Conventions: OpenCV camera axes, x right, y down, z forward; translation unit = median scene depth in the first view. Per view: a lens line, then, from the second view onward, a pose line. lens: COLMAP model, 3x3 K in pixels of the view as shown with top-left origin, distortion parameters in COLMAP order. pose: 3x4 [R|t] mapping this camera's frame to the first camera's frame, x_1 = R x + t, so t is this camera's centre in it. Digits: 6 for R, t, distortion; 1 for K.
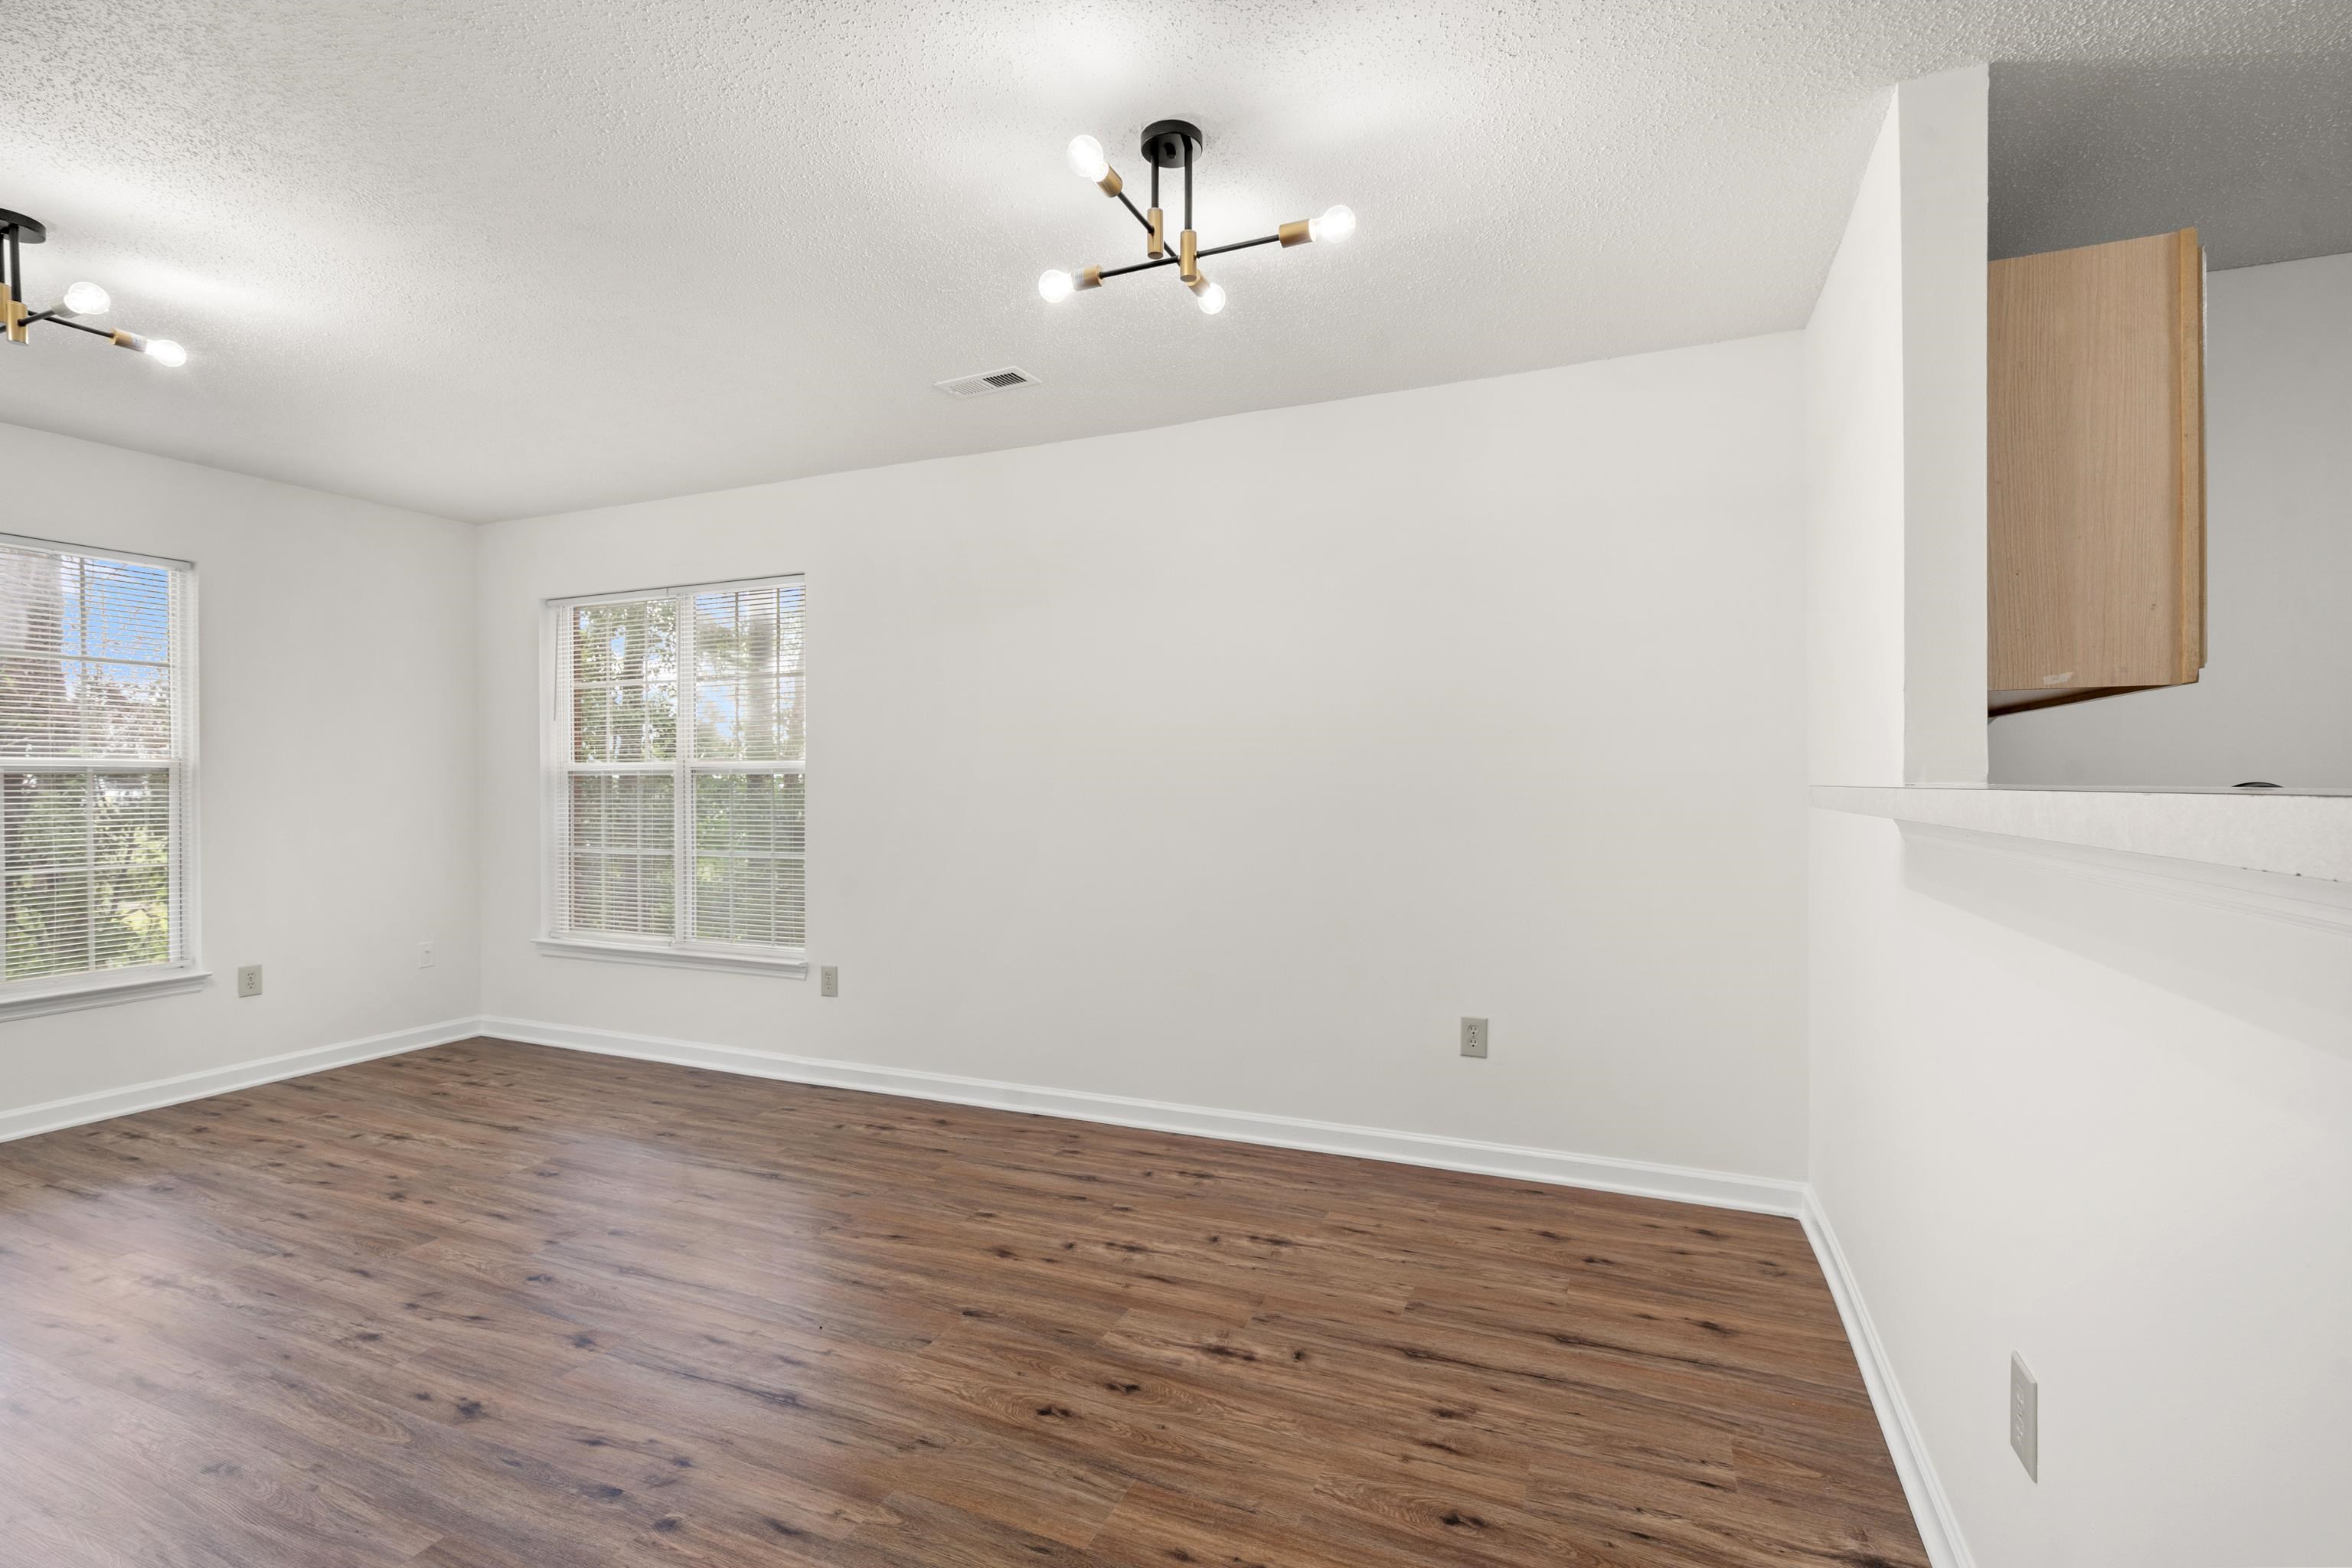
lens RADIAL K [[1068.7, 0, 1176.0], [0, 1068.7, 784.0], [0, 0, 1]] dist [-0.003507, 0.001125]
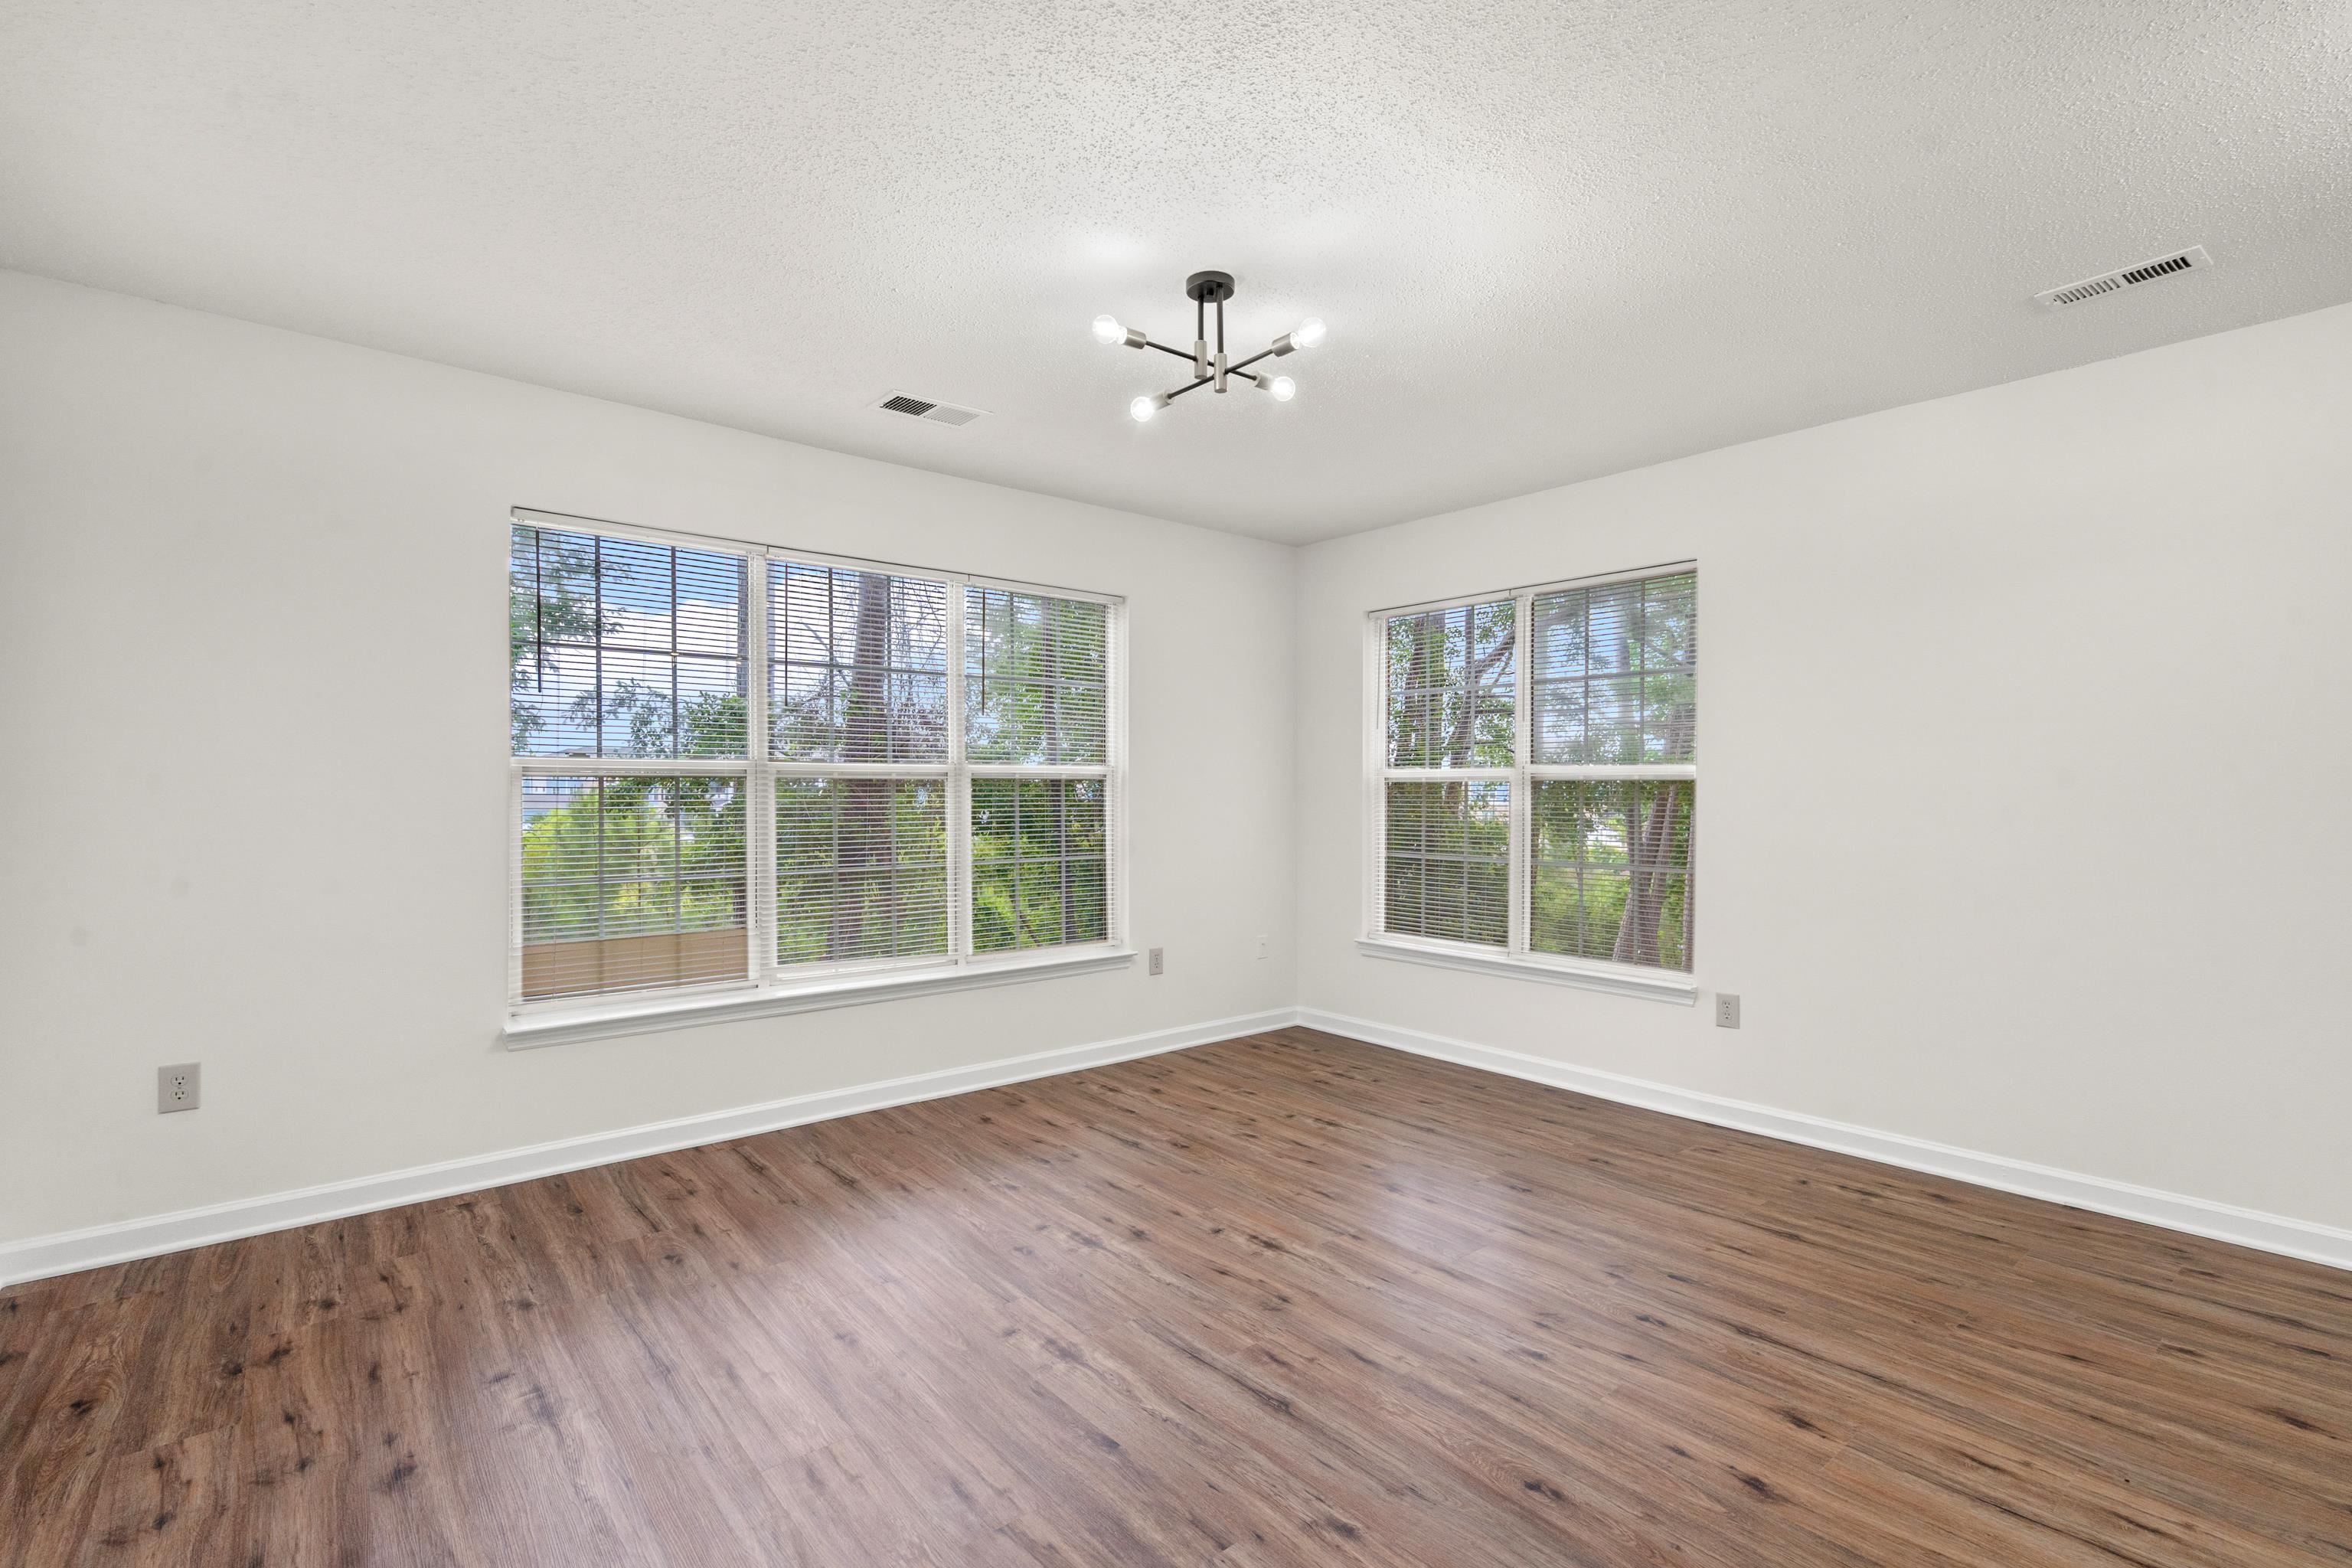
lens RADIAL K [[1068.7, 0, 1176.0], [0, 1068.7, 784.0], [0, 0, 1]] dist [-0.003507, 0.001125]
pose [[0.890885, 0.001285, -0.454226, -0.489928], [-0.005531, 0.999953, -0.008018, 0.006994], [0.454194, 0.009655, 0.890850, -0.014738]]
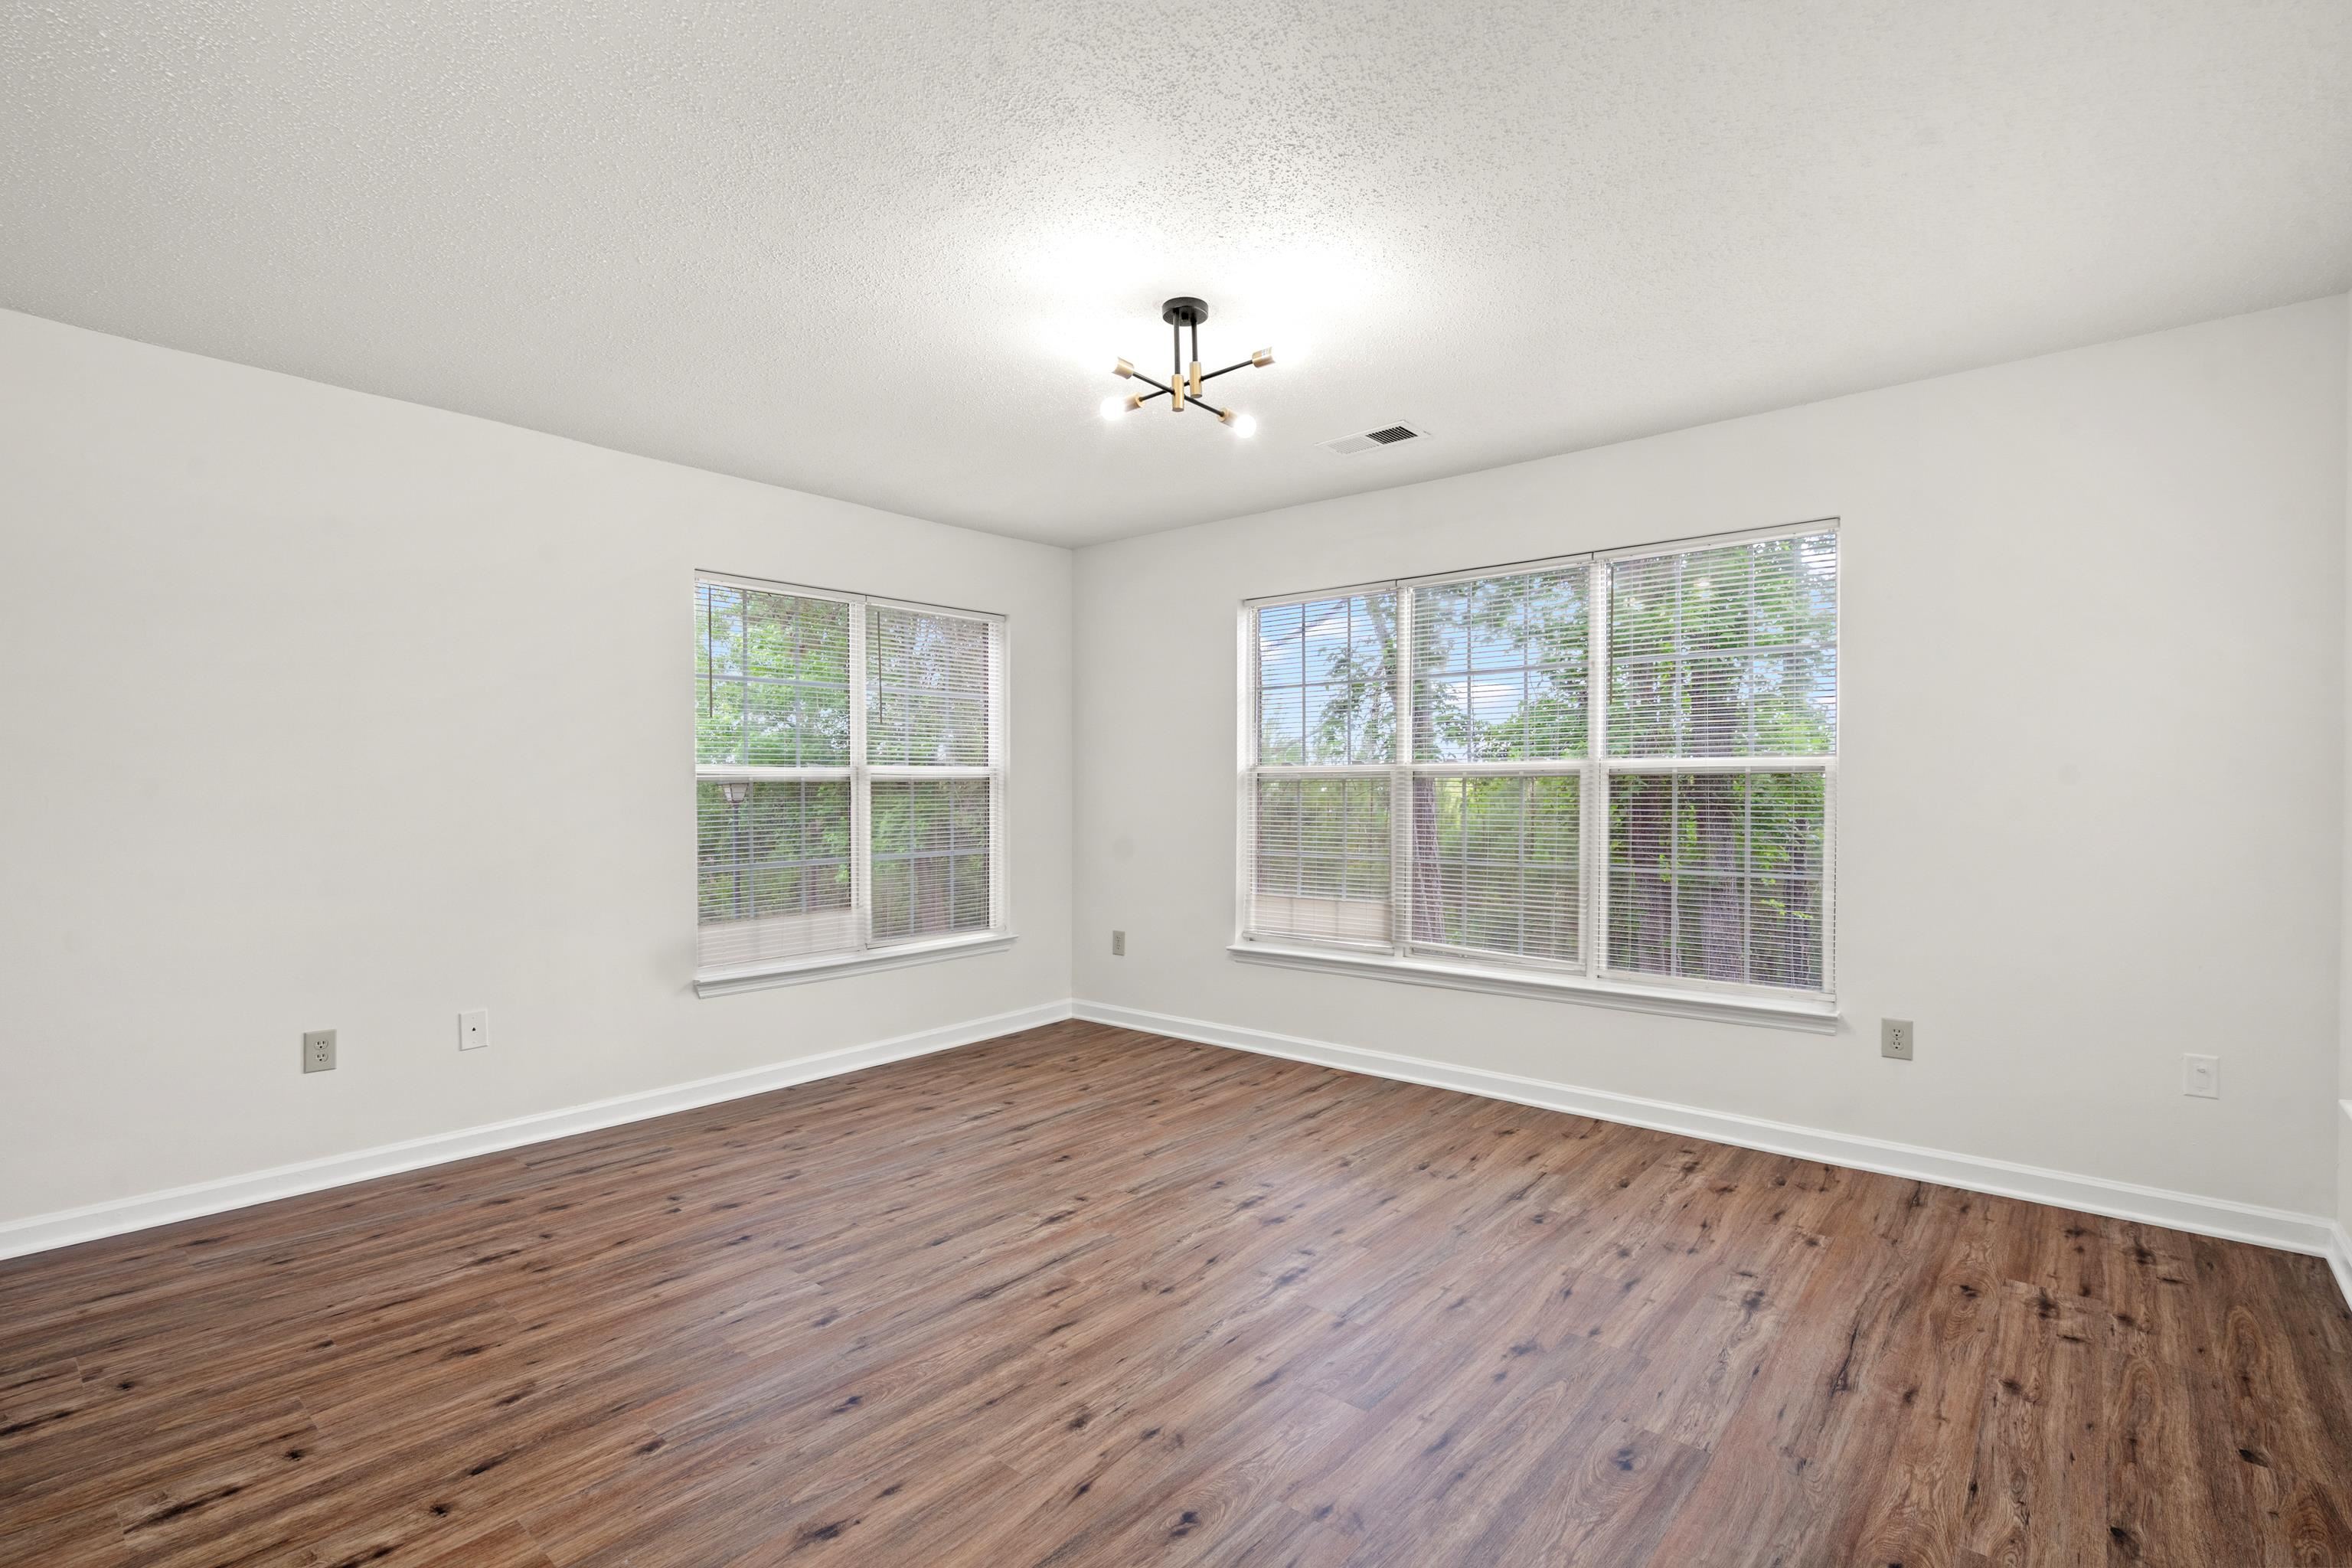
lens RADIAL K [[1079.2, 0, 1182.5], [0, 1079.2, 773.4], [0, 0, 1]] dist [-0.000885, 0.000385]
pose [[-0.293429, -0.007812, -0.955949, 0.056467], [0.002373, 0.999958, -0.008900, -0.005096], [0.955978, -0.004880, -0.293398, 1.085162]]
